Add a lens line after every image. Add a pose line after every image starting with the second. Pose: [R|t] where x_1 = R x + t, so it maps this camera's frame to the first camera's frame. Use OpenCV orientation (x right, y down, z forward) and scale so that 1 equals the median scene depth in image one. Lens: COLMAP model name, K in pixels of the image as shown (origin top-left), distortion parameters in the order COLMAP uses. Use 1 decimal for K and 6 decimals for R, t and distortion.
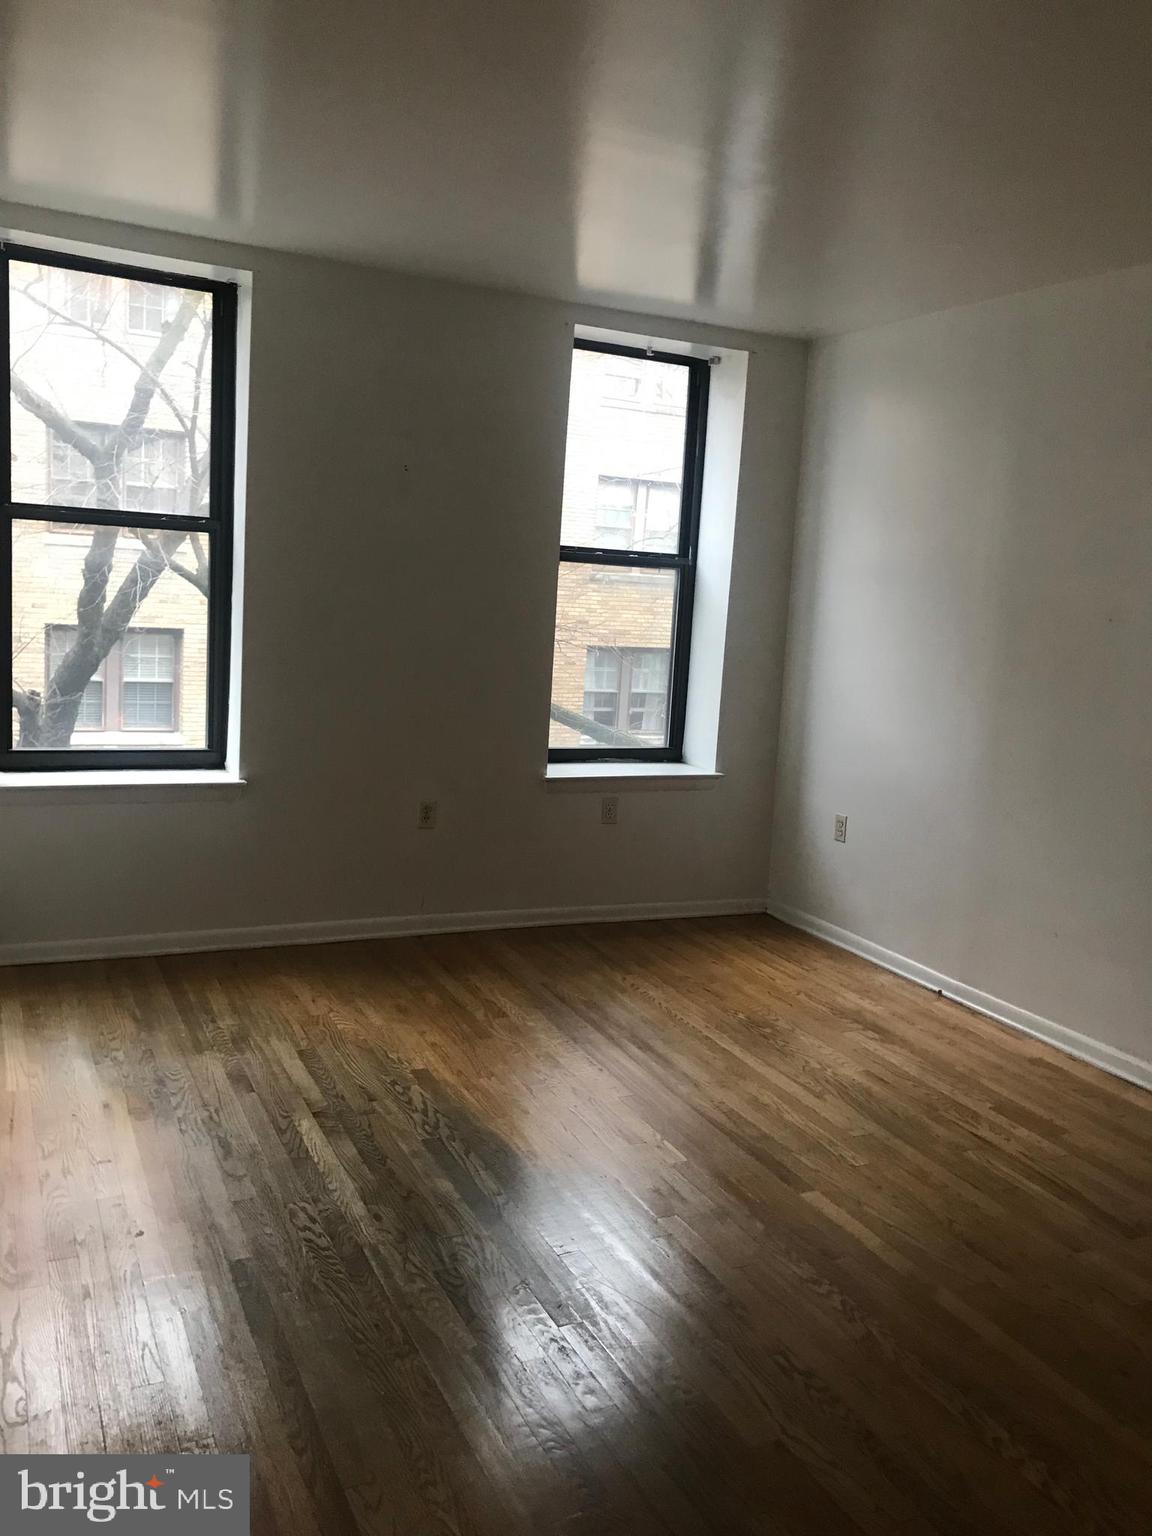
lens RADIAL K [[1261.3, 0, 576.0], [0, 1261.3, 768.0], [0, 0, 1]] dist [0.063098, -0.142582]
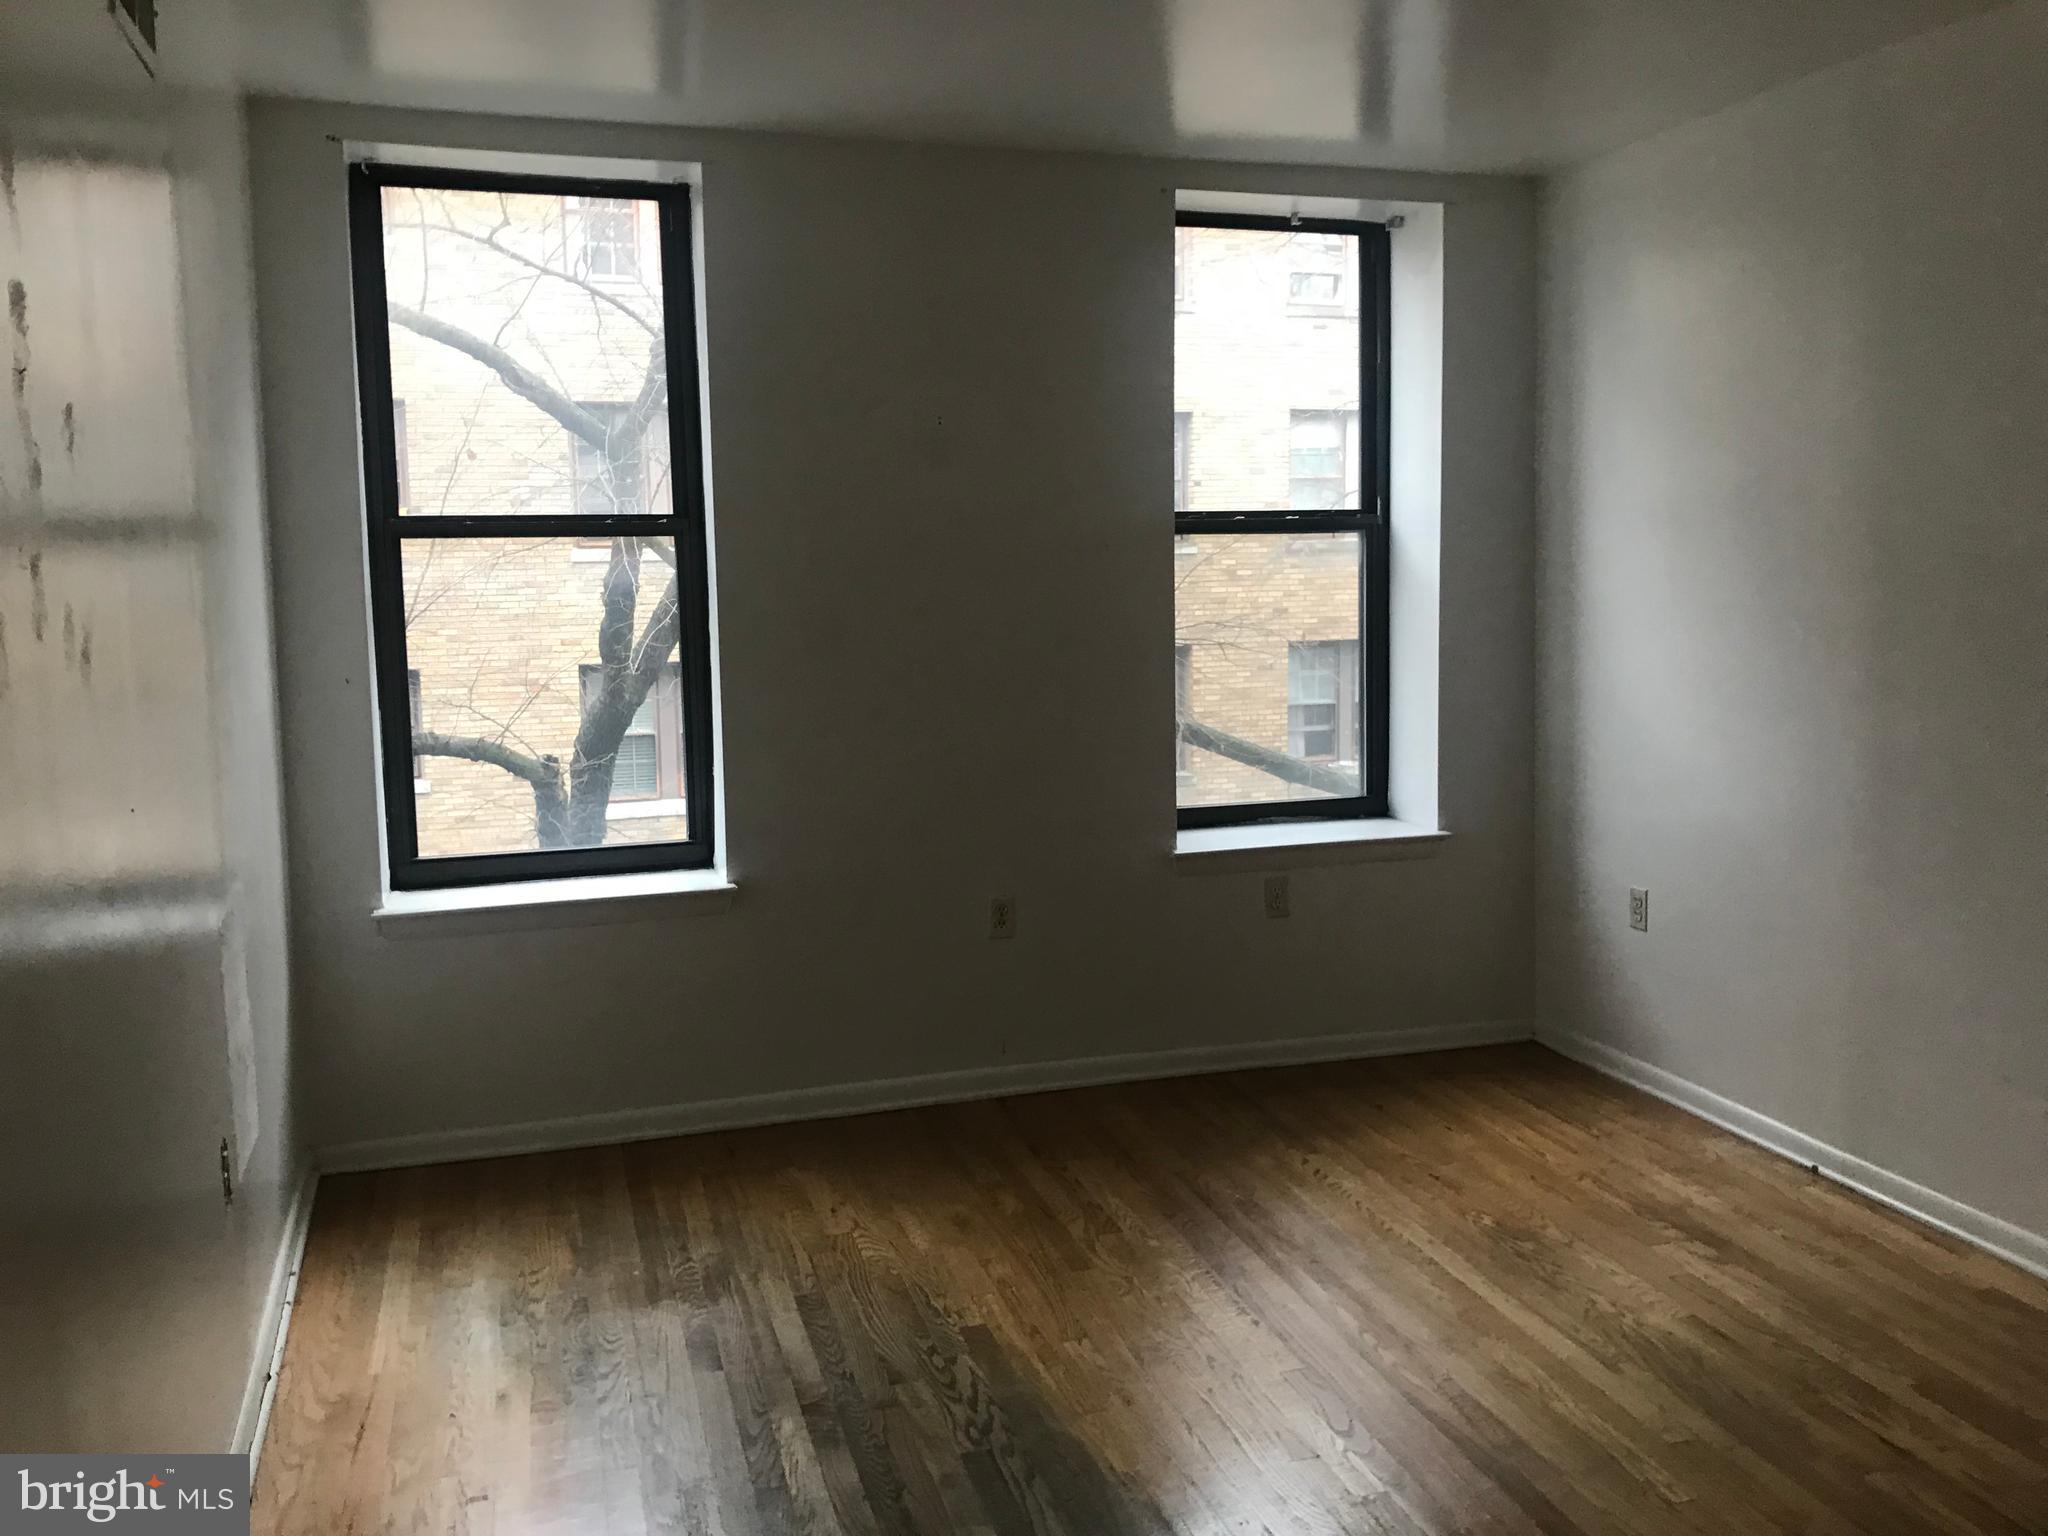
lens RADIAL K [[1670.1, 0, 1053.0], [0, 1670.1, 732.9], [0, 0, 1]] dist [0.002486, 0.019061]
pose [[0.986425, -0.062111, -0.152015, 0.058814], [0.055270, 0.997277, -0.048828, -0.020144], [0.154634, 0.039763, 0.987171, 0.126986]]
